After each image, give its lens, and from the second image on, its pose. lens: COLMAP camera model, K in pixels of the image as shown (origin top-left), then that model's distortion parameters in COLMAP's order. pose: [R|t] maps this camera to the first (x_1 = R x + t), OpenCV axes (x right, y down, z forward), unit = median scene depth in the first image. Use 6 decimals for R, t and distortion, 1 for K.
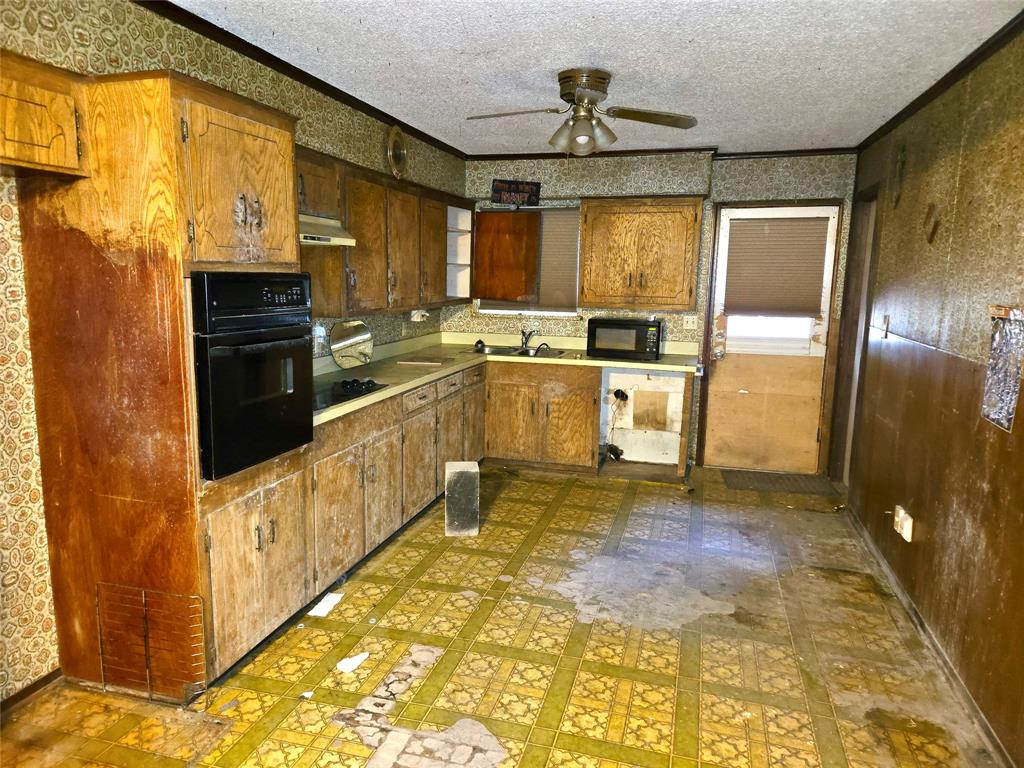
lens RADIAL K [[679.3, 0, 512.0], [0, 679.3, 384.0], [0, 0, 1]] dist [0.082215, -0.074540]
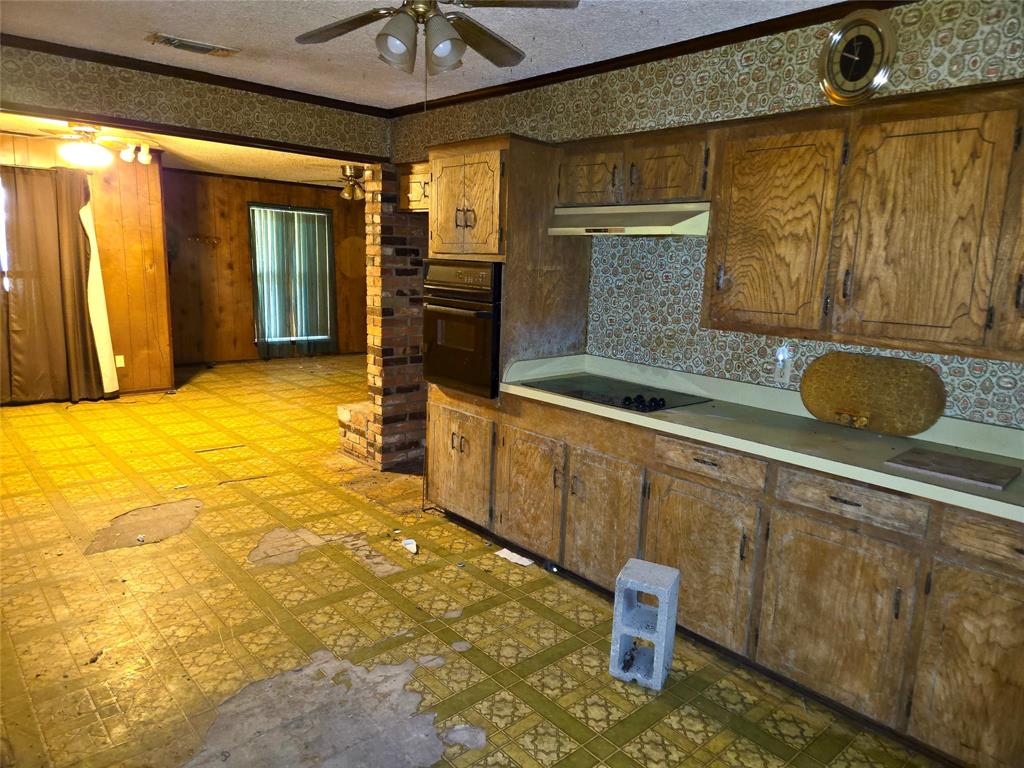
lens RADIAL K [[679.3, 0, 512.0], [0, 679.3, 384.0], [0, 0, 1]] dist [0.082215, -0.074540]
pose [[-0.529432, 0.118140, -0.840086, 0.515220], [-0.181147, 0.951675, 0.247994, -0.183382], [0.828787, 0.283475, -0.482446, 1.176940]]
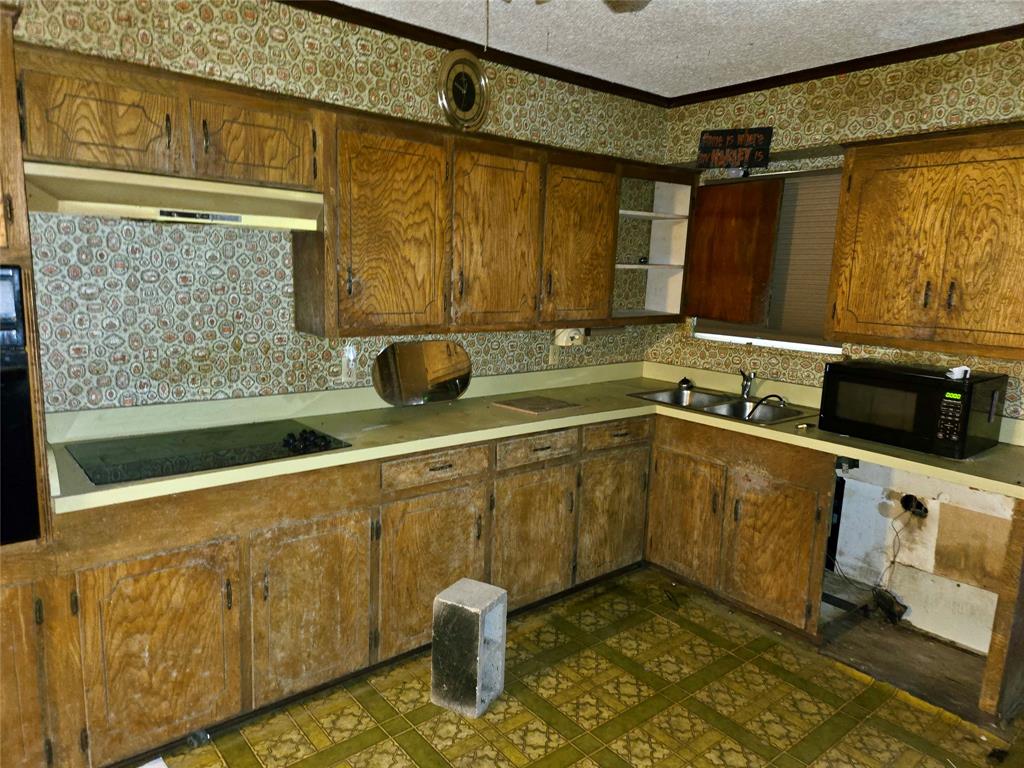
lens RADIAL K [[680.5, 0, 522.3], [0, 680.5, 378.7], [0, 0, 1]] dist [0.083259, -0.080287]
pose [[0.824080, 0.099058, -0.557745, 0.289969], [-0.109581, 0.993871, 0.014608, -0.083842], [0.555773, 0.049080, 0.829884, 0.523681]]
